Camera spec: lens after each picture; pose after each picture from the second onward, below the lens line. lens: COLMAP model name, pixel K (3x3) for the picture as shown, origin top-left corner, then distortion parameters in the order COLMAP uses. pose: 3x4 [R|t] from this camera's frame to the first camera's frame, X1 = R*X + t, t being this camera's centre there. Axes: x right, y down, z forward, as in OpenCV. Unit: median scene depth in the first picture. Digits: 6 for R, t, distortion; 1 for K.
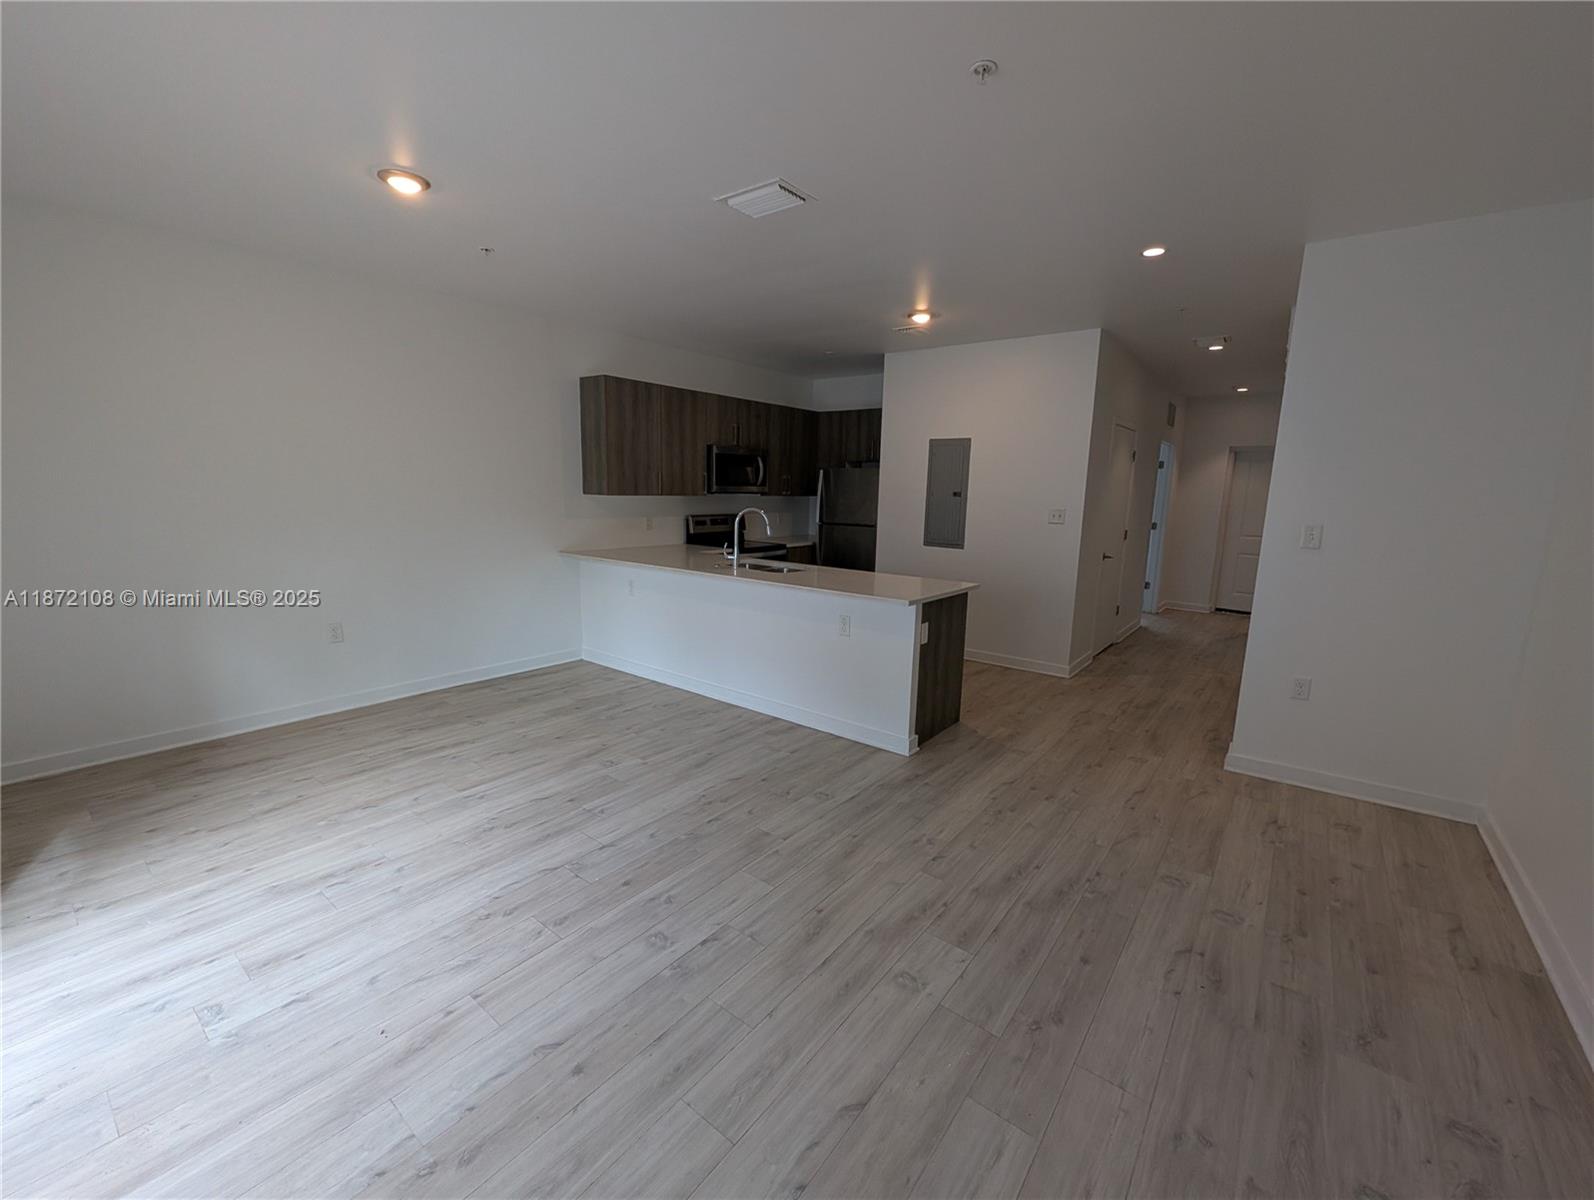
lens RADIAL K [[655.1, 0, 803.4], [0, 655.1, 609.3], [0, 0, 1]] dist [0.002805, -0.003297]
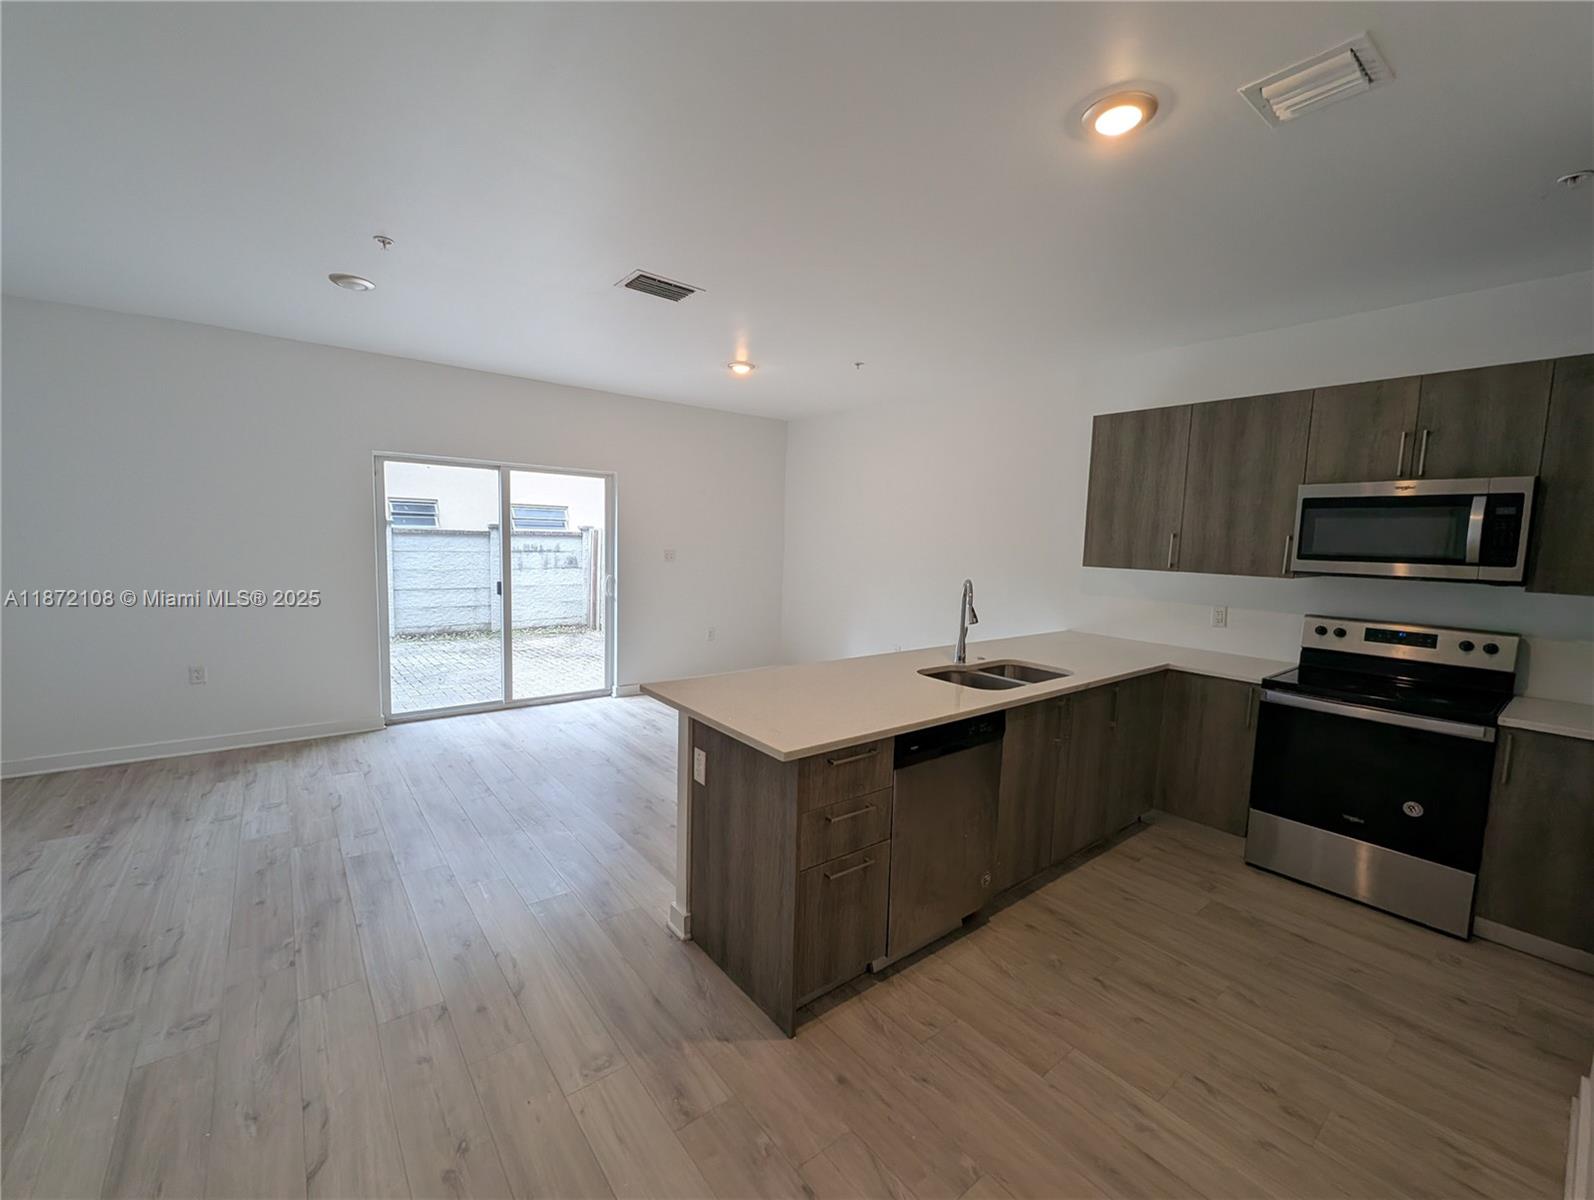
lens RADIAL K [[655.1, 0, 796.8], [0, 655.1, 605.2], [0, 0, 1]] dist [0.002805, -0.003297]
pose [[-0.240171, 0.071319, -0.968107, 1.005467], [-0.215909, 0.968392, 0.124904, -0.278810], [0.946415, 0.239021, -0.217181, 1.569565]]
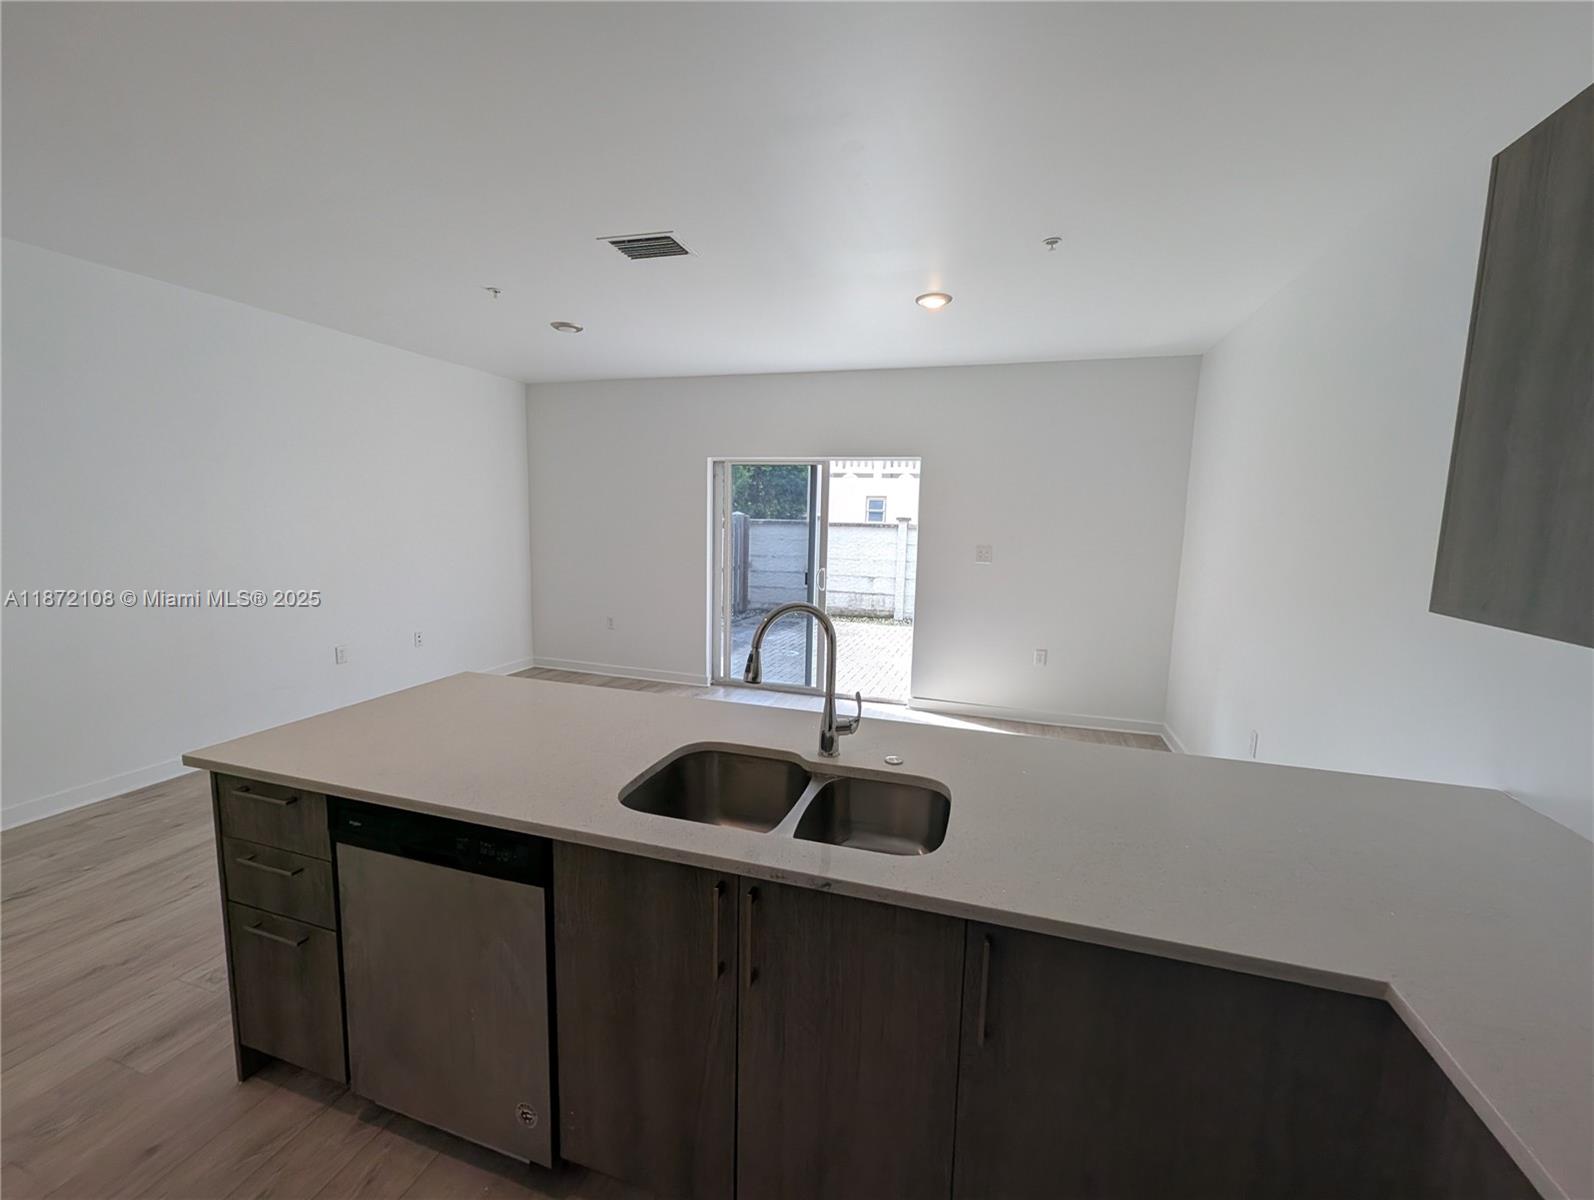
lens RADIAL K [[655.1, 0, 794.9], [0, 655.1, 597.2], [0, 0, 1]] dist [0.002805, -0.003297]
pose [[-0.934350, -0.002268, -0.356350, 0.089352], [-0.114029, 0.949306, 0.292942, -0.423518], [0.337621, 0.314345, -0.887242, 2.112214]]
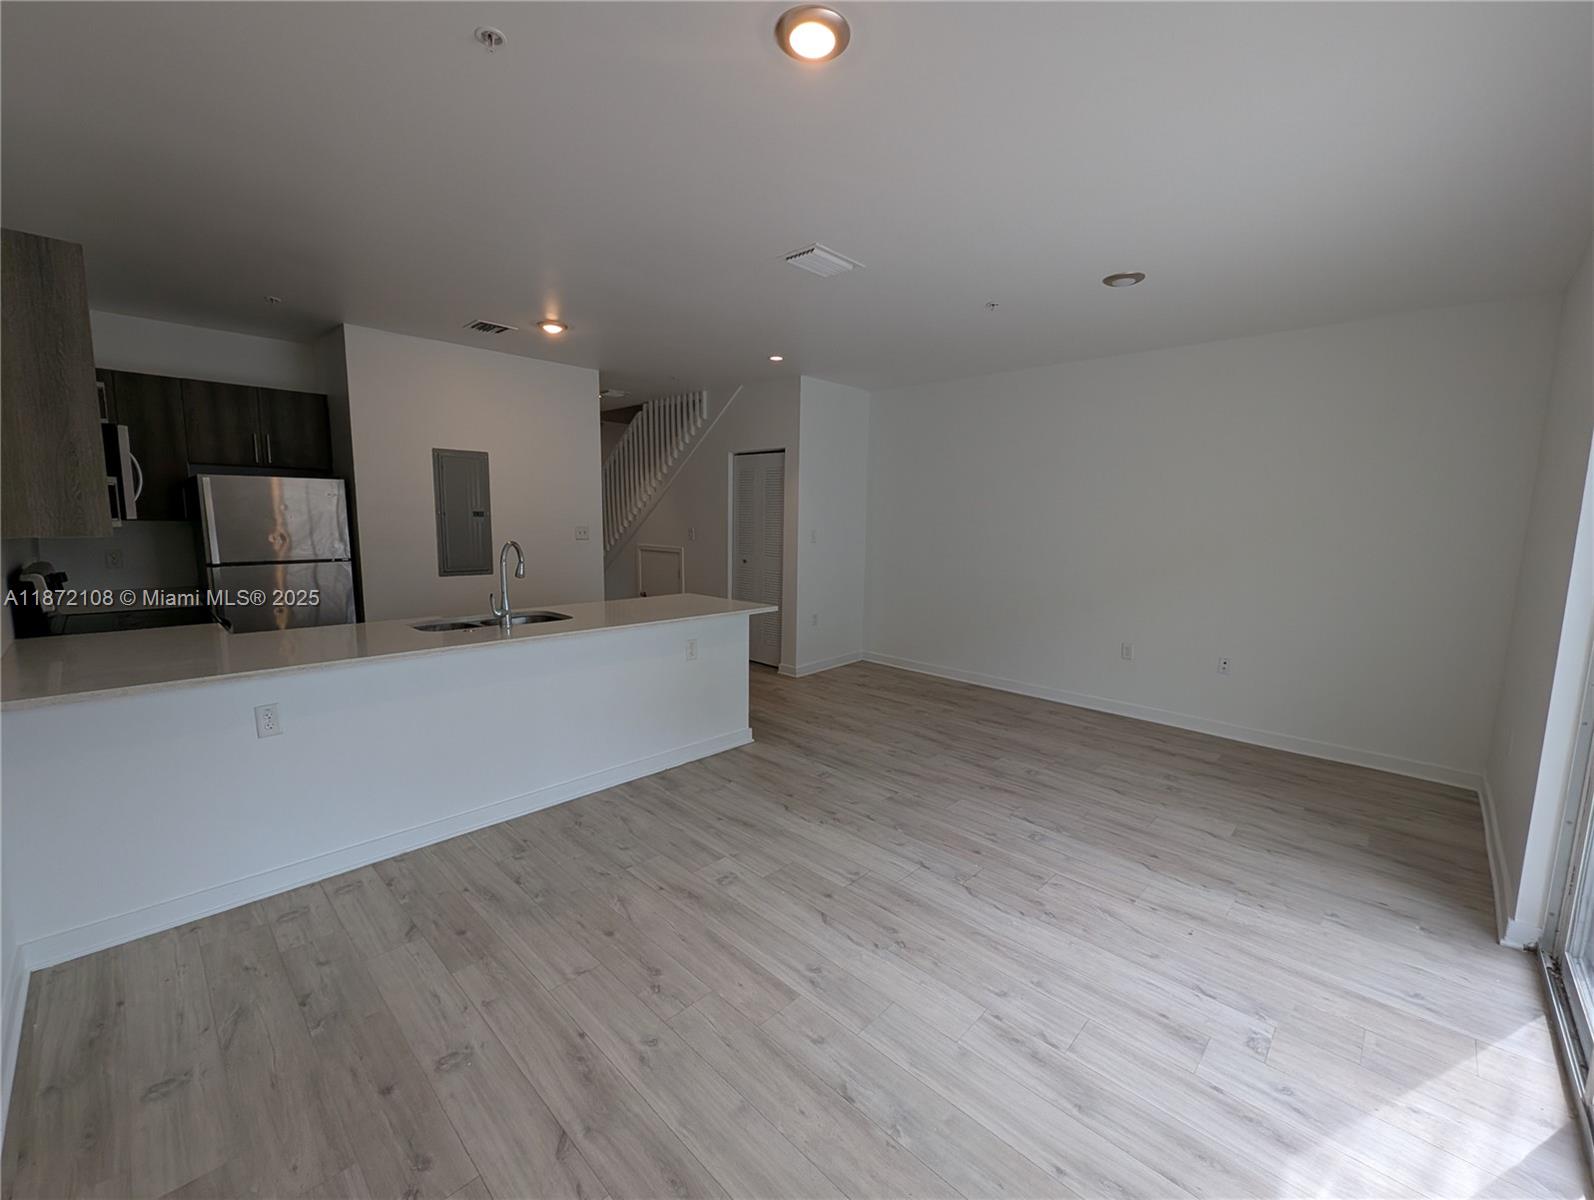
lens RADIAL K [[655.1, 0, 801.6], [0, 655.1, 599.2], [0, 0, 1]] dist [0.002805, -0.003297]
pose [[0.105192, -0.148776, 0.983260, -1.232489], [0.169735, 0.976923, 0.129658, -0.209388], [-0.979860, 0.153254, 0.128017, 0.955025]]
